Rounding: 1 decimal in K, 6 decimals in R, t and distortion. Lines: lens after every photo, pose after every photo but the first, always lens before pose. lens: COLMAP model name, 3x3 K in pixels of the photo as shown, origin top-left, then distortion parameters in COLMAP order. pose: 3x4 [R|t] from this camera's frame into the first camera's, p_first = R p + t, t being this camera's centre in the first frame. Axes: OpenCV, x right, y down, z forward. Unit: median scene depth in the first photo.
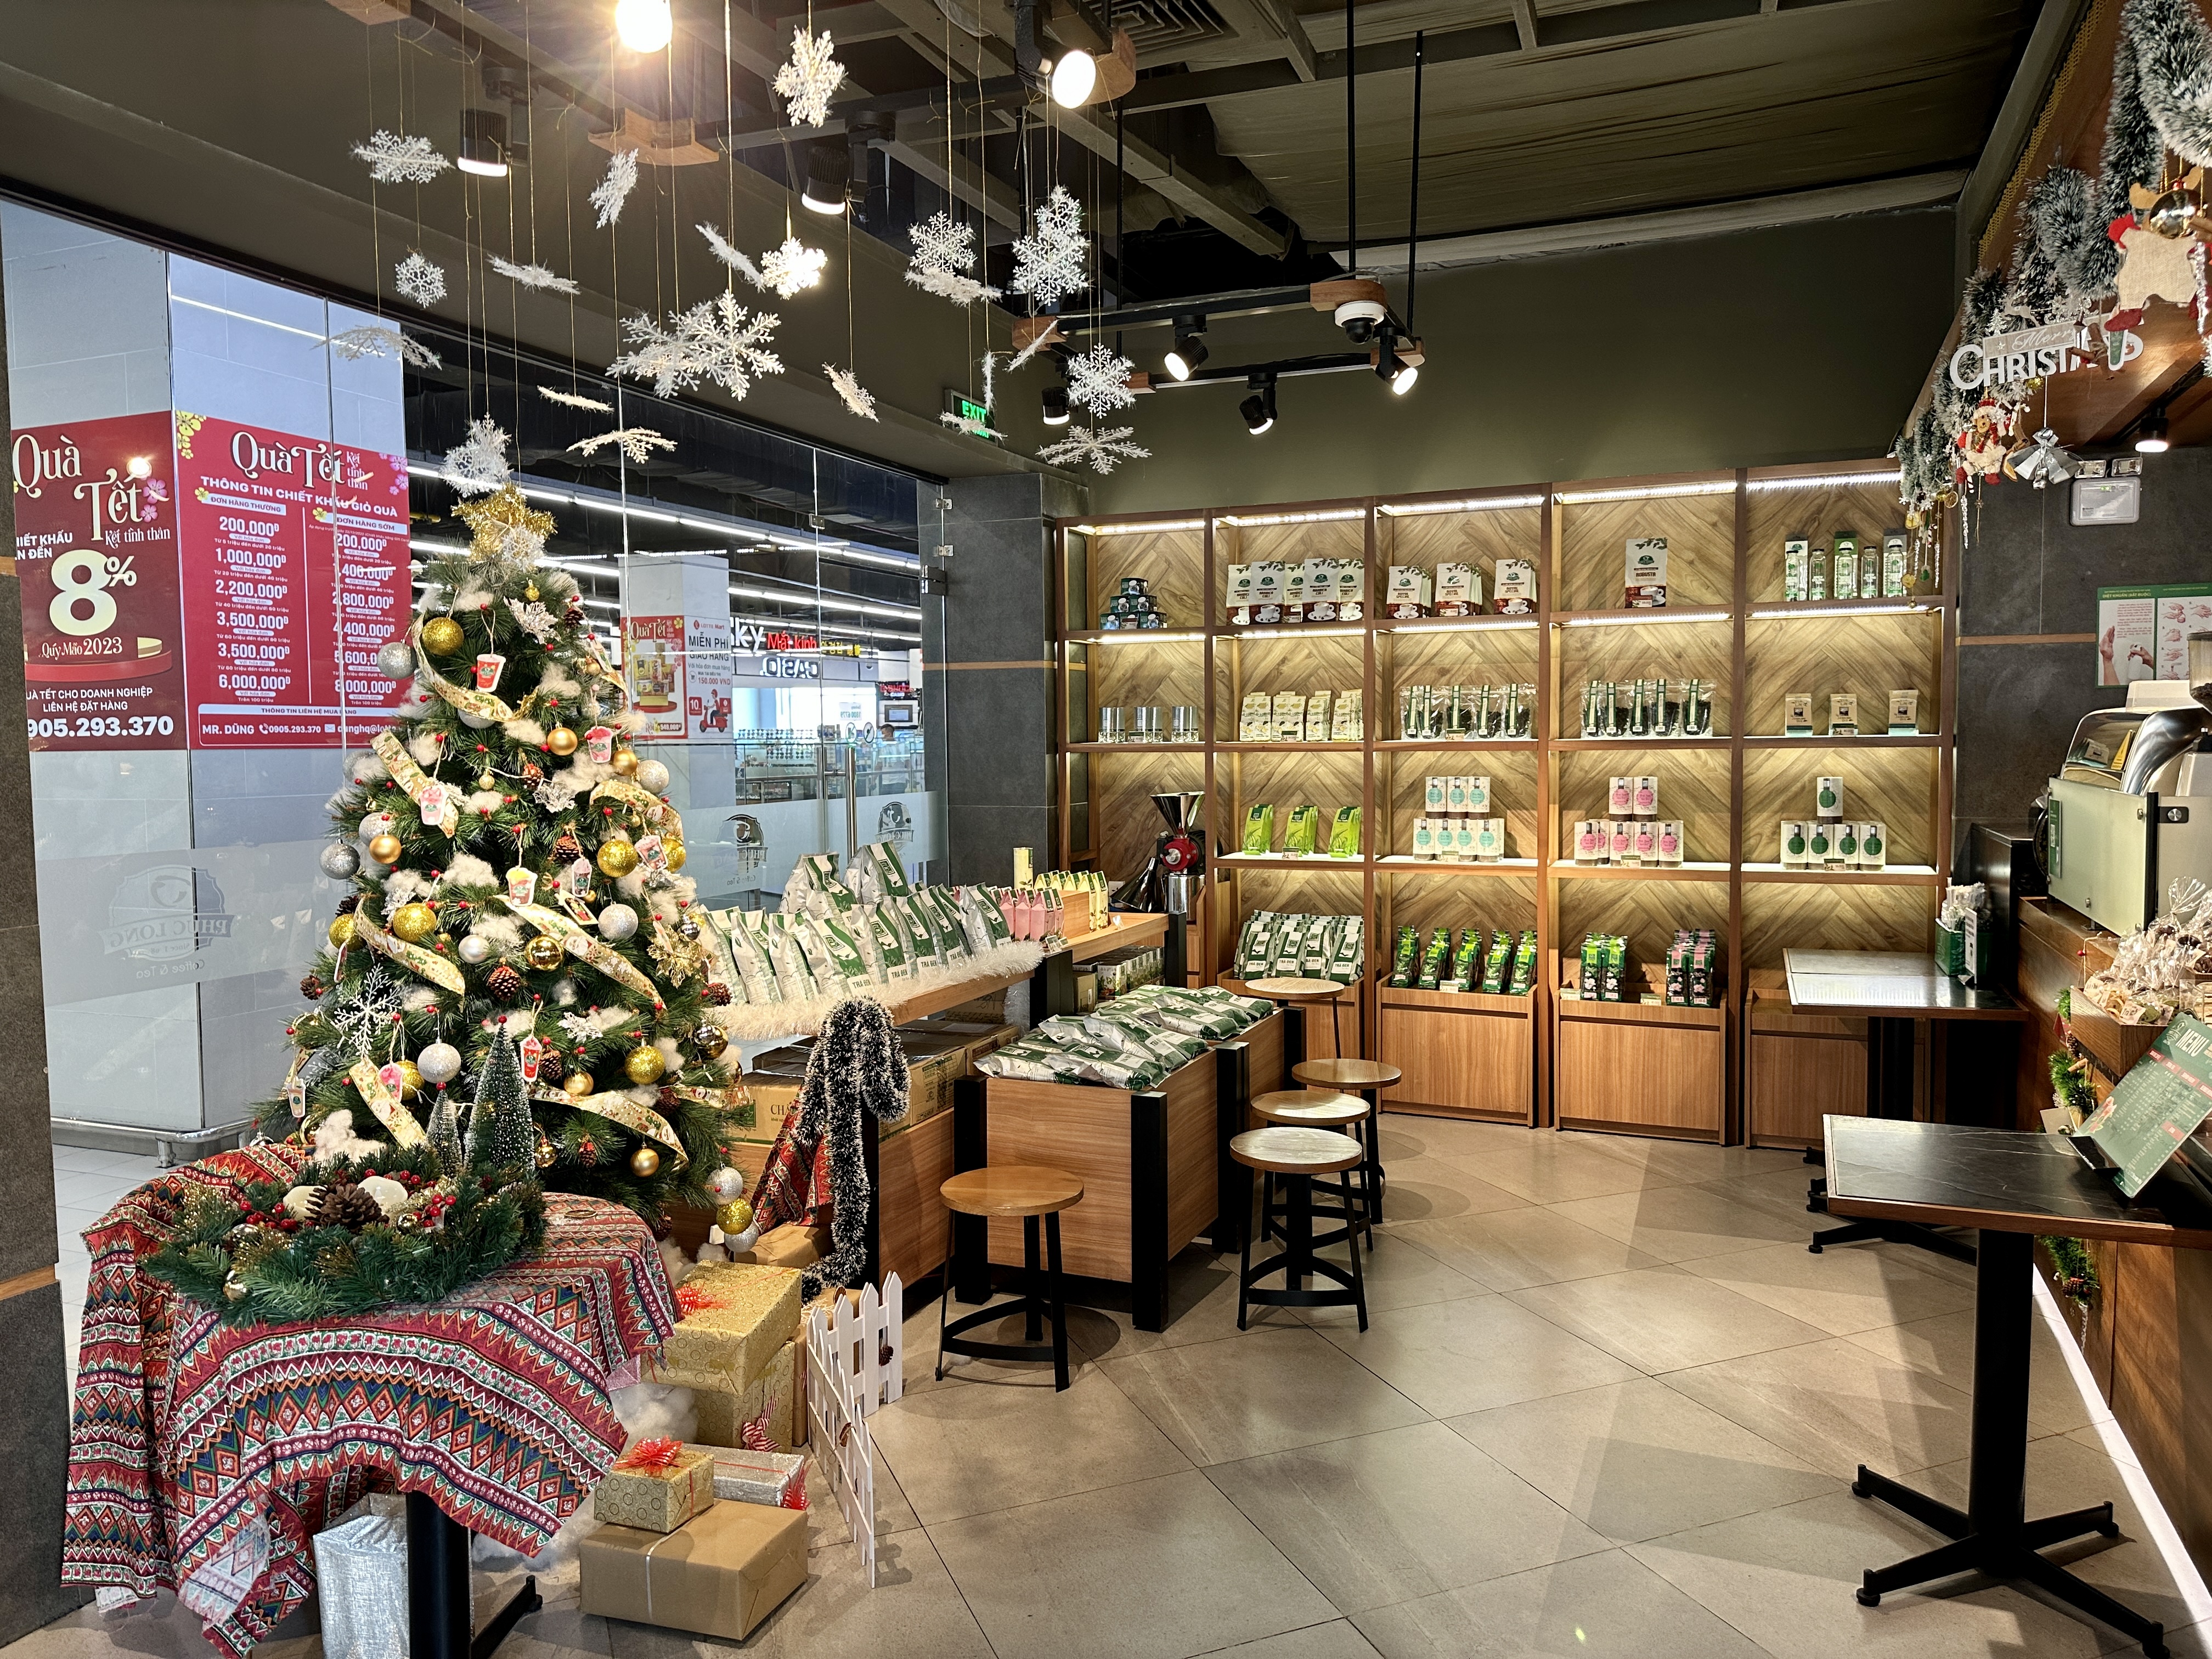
lens RADIAL K [[1526.7, 0, 1106.0], [0, 1526.7, 829.5], [0, 0, 1]] dist [0.122697, -0.148627]
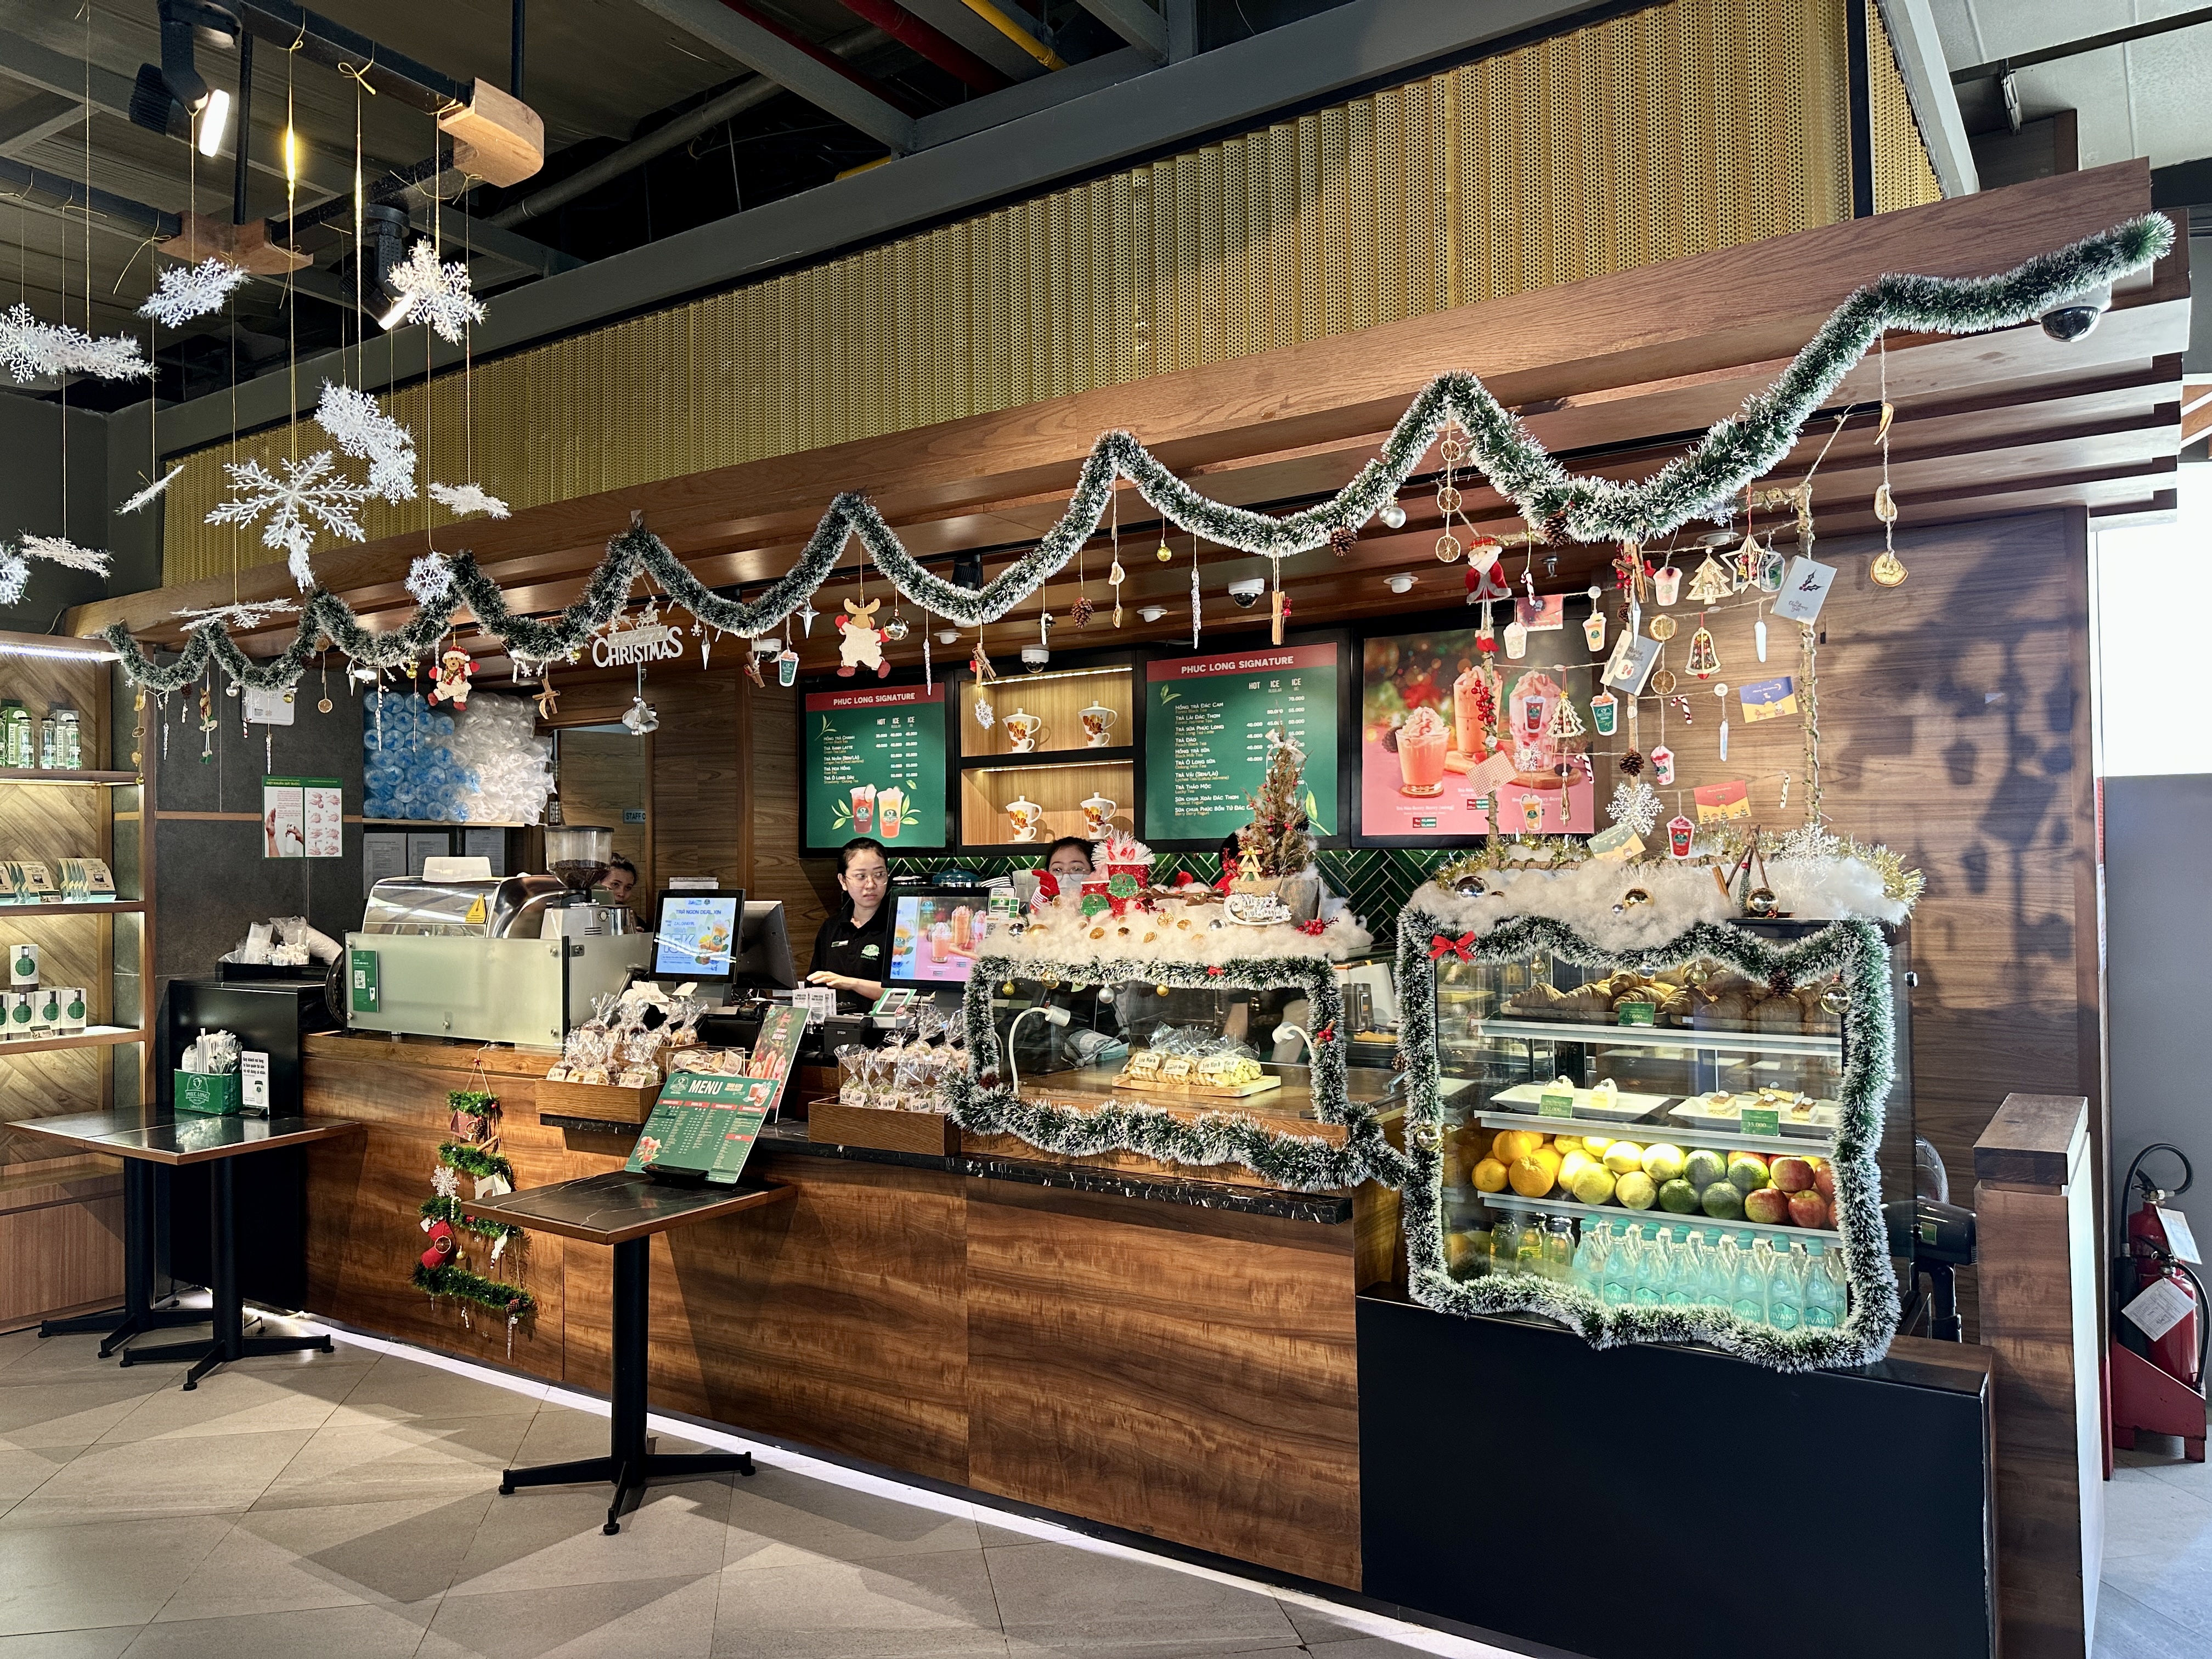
lens RADIAL K [[1576.2, 0, 1102.9], [0, 1576.2, 839.5], [0, 0, 1]] dist [0.005665, -0.022340]
pose [[0.196084, 0.021350, 0.980355, -0.378558], [0.073497, 0.996631, -0.036405, -0.013330], [-0.977829, 0.079191, 0.193854, 0.126393]]
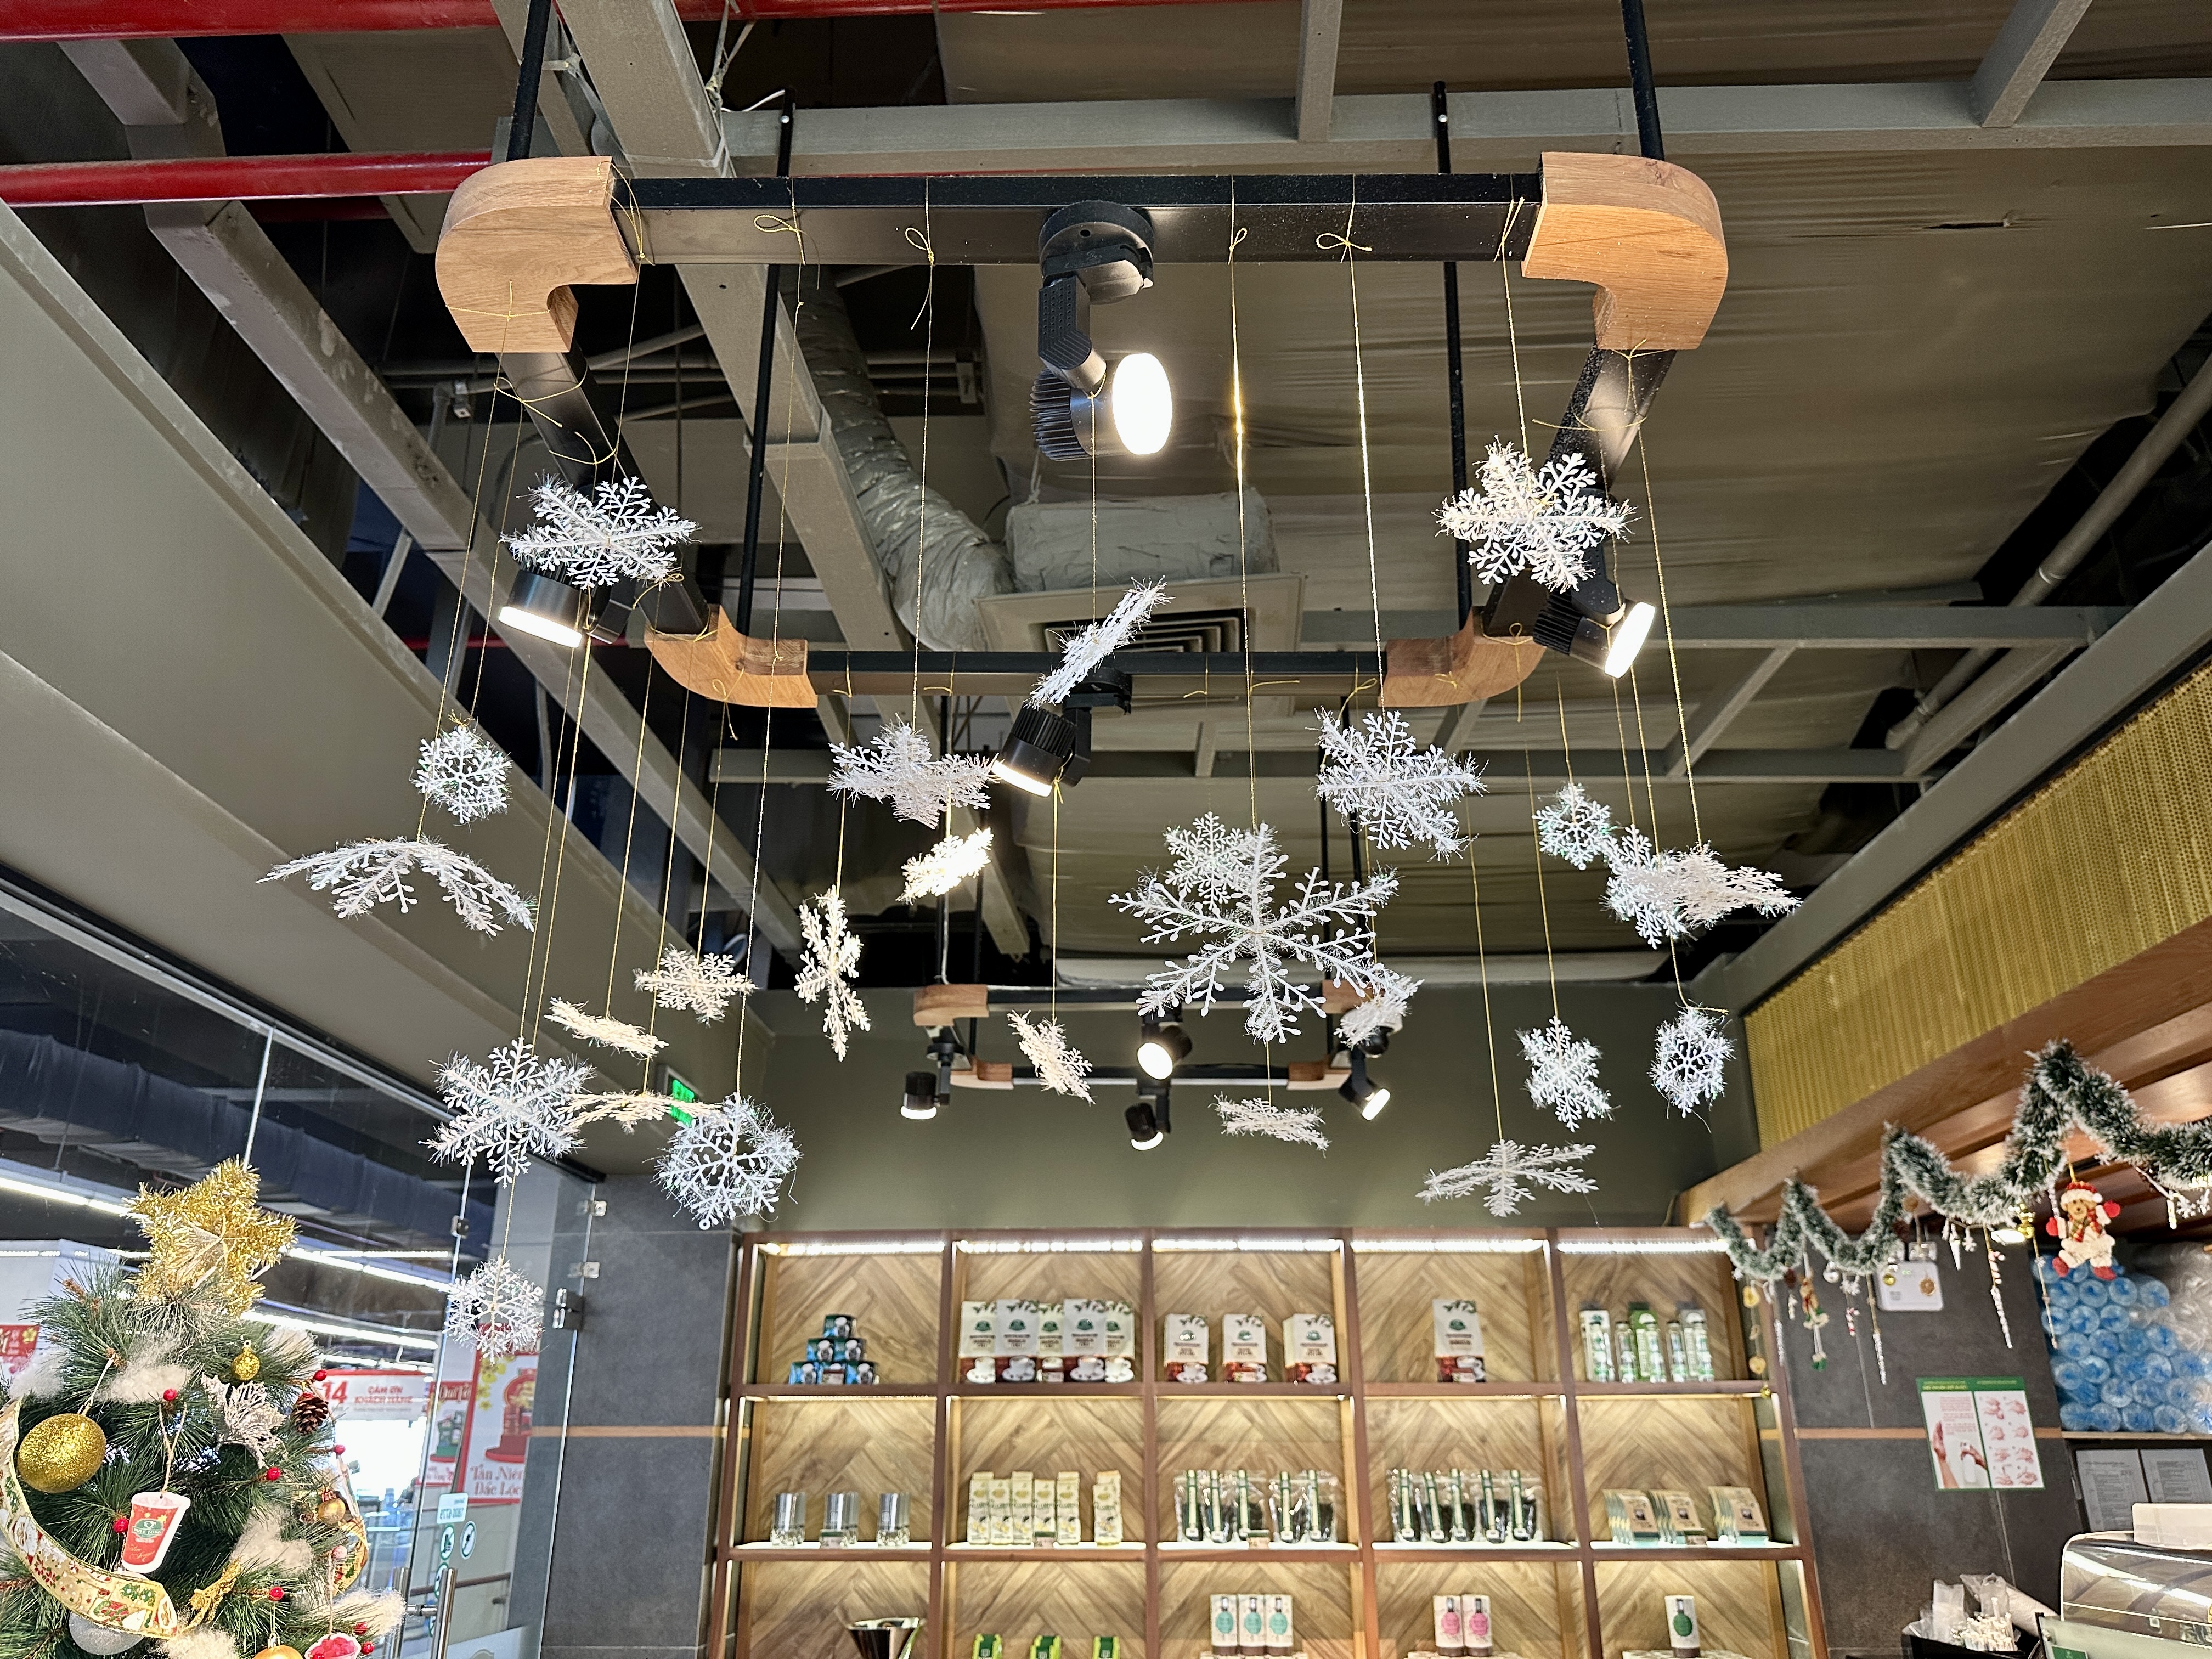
lens RADIAL K [[1576.2, 0, 1102.9], [0, 1576.2, 839.5], [0, 0, 1]] dist [0.005665, -0.022340]
pose [[0.936904, 0.136285, 0.321928, -0.166270], [0.014705, 0.904702, -0.425791, -0.045474], [-0.349278, 0.403659, 0.845615, 0.205893]]
